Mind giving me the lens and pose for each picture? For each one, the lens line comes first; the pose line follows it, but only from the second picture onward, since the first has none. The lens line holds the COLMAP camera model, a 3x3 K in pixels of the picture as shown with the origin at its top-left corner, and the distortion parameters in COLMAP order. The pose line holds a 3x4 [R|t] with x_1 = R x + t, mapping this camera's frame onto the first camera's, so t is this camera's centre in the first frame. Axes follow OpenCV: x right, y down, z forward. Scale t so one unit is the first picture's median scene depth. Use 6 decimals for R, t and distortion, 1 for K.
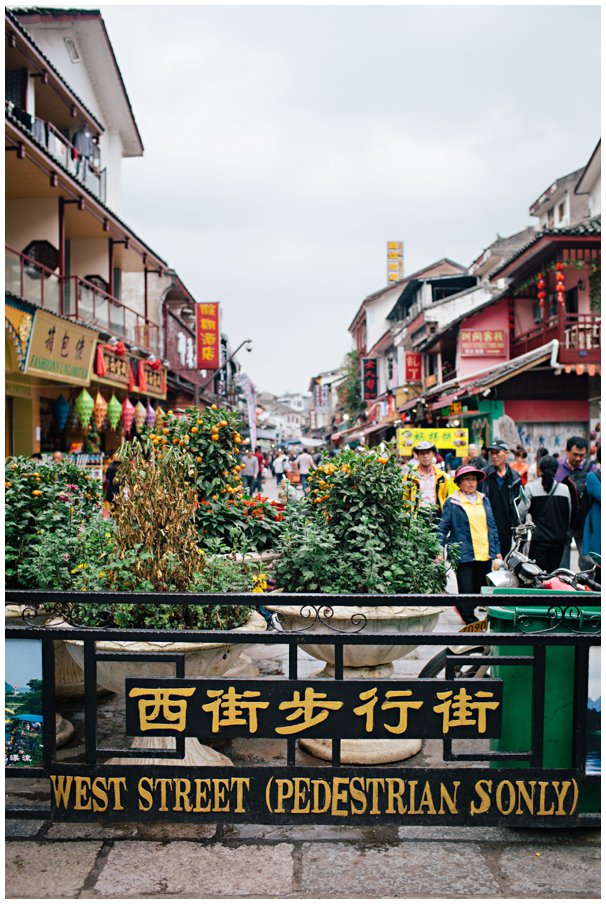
lens RADIAL K [[913.6, 0, 302.4], [0, 913.6, 451.1], [0, 0, 1]] dist [-0.088499, 0.000000]
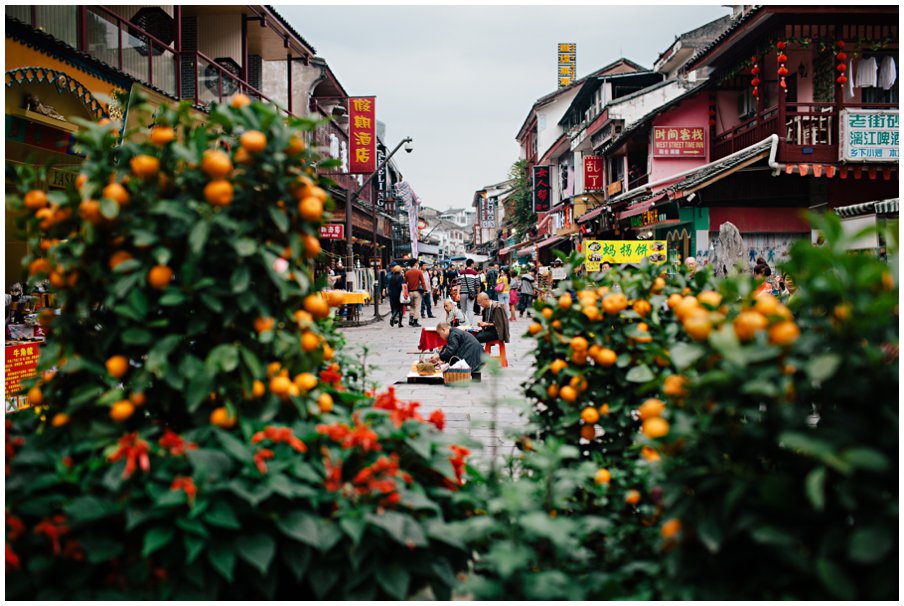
lens RADIAL K [[913.6, 0, 451.9], [0, 913.6, 301.9], [0, 0, 1]] dist [-0.088499, 0.000000]
pose [[0.999886, 0.003211, -0.014728, -0.004146], [-0.002659, 0.999299, 0.037351, 0.001154], [0.014838, -0.037307, 0.999194, 0.129081]]
